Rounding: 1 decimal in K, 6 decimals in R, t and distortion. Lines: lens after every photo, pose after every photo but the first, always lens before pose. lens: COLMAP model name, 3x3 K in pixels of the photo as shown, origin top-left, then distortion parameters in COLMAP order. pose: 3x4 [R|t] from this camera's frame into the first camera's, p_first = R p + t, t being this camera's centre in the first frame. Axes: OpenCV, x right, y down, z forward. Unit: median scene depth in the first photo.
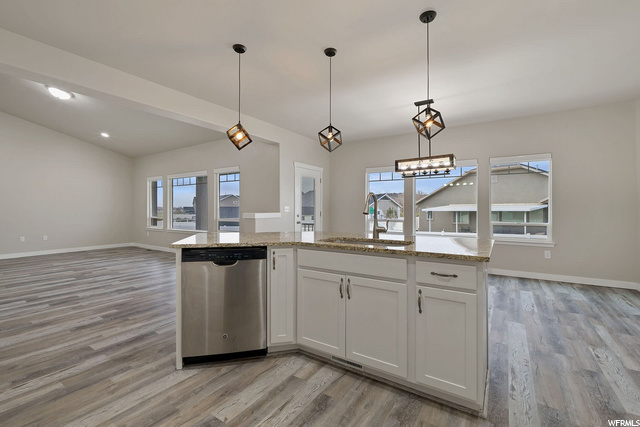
lens RADIAL K [[276.2, 0, 321.8], [0, 276.2, 212.8], [0, 0, 1]] dist [-0.006153, -0.000159]
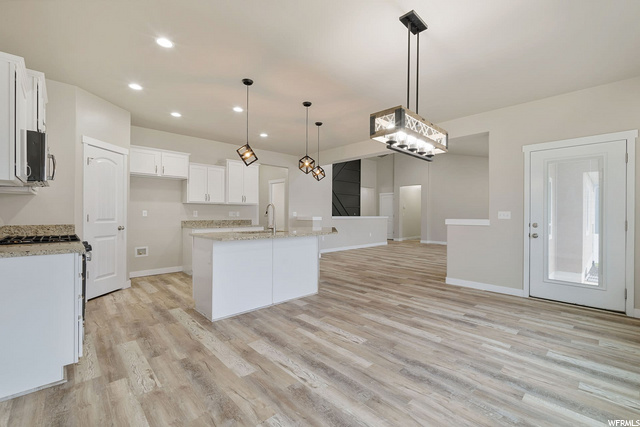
lens RADIAL K [[276.2, 0, 324.1], [0, 276.2, 213.4], [0, 0, 1]] dist [-0.006153, -0.000159]
pose [[-0.215778, -0.002858, -0.976438, 1.296563], [-0.018577, 0.999827, 0.001178, -0.017198], [0.976266, 0.018394, -0.215794, 1.274831]]
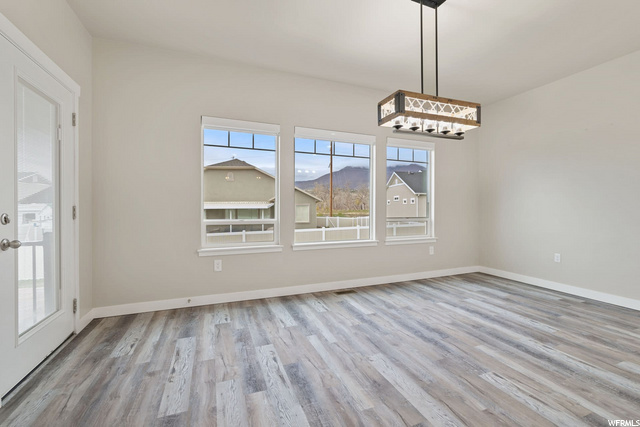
lens RADIAL K [[276.2, 0, 324.5], [0, 276.2, 210.2], [0, 0, 1]] dist [-0.006153, -0.000159]
pose [[0.565772, -0.008308, 0.824520, -0.252345], [0.012835, 0.999917, 0.001267, 0.011248], [-0.824461, 0.009866, 0.565832, 1.163990]]
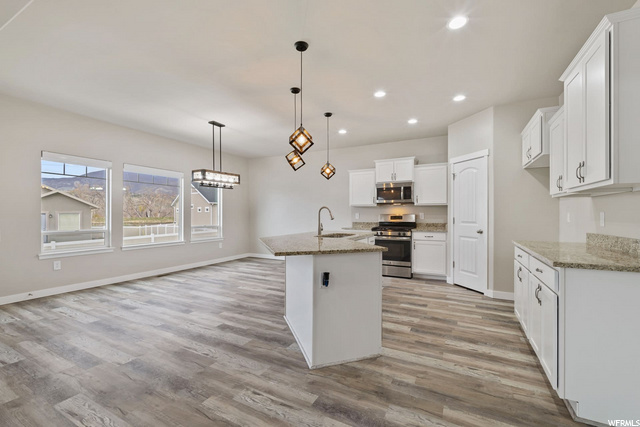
lens RADIAL K [[276.2, 0, 322.1], [0, 276.2, 214.3], [0, 0, 1]] dist [-0.006153, -0.000159]
pose [[-0.104280, 0.000553, 0.994548, -1.119500], [0.012935, 0.999916, 0.000800, -0.020989], [-0.994464, 0.012948, -0.104278, 0.917538]]
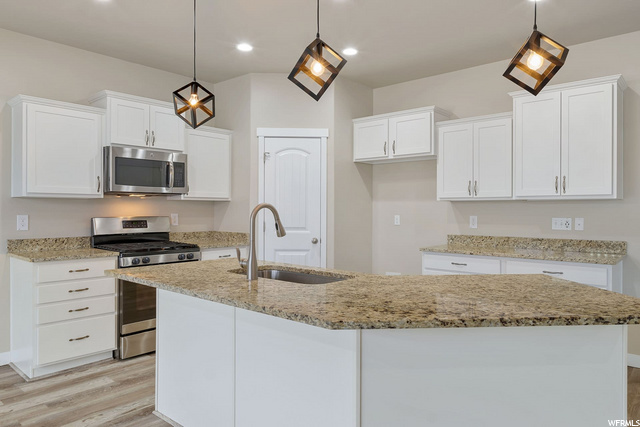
lens RADIAL K [[420.1, 0, 319.5], [0, 420.1, 212.0], [0, 0, 1]] dist [-0.001454, 0.002128]
pose [[-0.990688, -0.003922, 0.136093, -0.051518], [-0.001666, 0.999859, 0.016686, -0.052104], [-0.136139, 0.016304, -0.990556, 1.486146]]
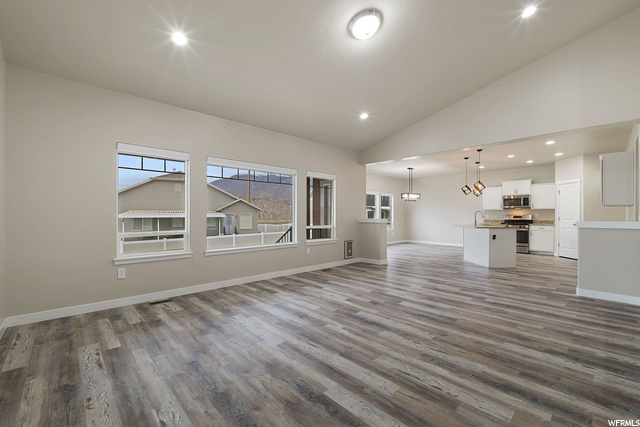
lens RADIAL K [[276.2, 0, 315.6], [0, 276.2, 214.8], [0, 0, 1]] dist [-0.006153, -0.000159]
pose [[0.236632, 0.002810, 0.971595, -2.727857], [0.012700, 0.999901, -0.005985, -0.024707], [-0.971516, 0.013755, 0.236573, 1.642838]]
